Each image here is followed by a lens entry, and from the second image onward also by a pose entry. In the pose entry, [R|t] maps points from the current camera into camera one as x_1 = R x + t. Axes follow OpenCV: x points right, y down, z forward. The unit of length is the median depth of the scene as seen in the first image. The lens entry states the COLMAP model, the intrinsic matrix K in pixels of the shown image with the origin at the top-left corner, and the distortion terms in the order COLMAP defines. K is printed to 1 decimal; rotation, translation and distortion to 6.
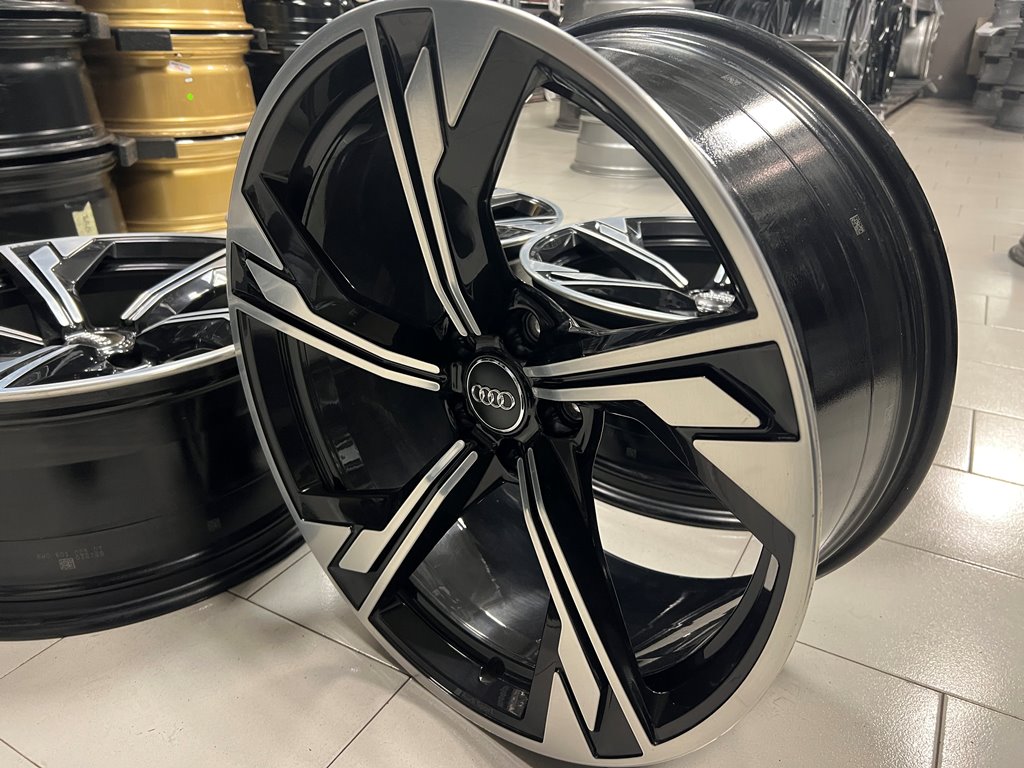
lens RADIAL K [[783.9, 0, 512.0], [0, 783.9, 384.0], [0, 0, 1]] dist [0.057371, -0.081425]
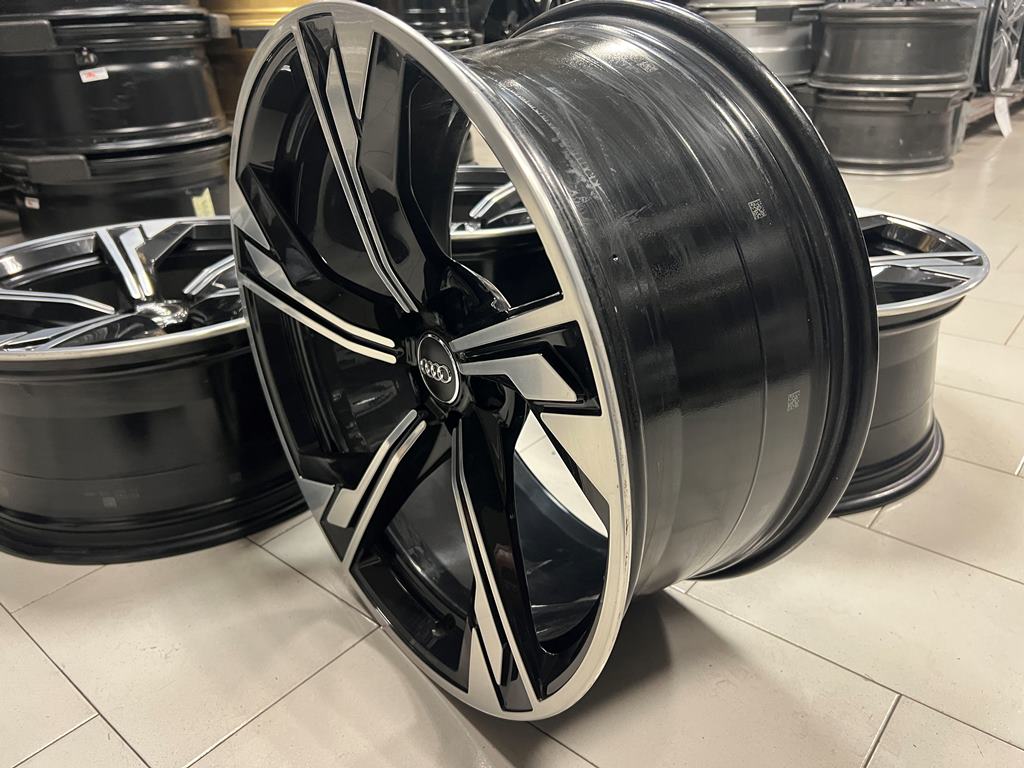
lens RADIAL K [[783.9, 0, 512.0], [0, 783.9, 384.0], [0, 0, 1]] dist [0.057371, -0.081425]
pose [[0.982131, 0.039374, -0.184031, 0.226808], [-0.035476, 0.999072, 0.024430, 0.004203], [0.184822, -0.017465, 0.982617, -0.030245]]
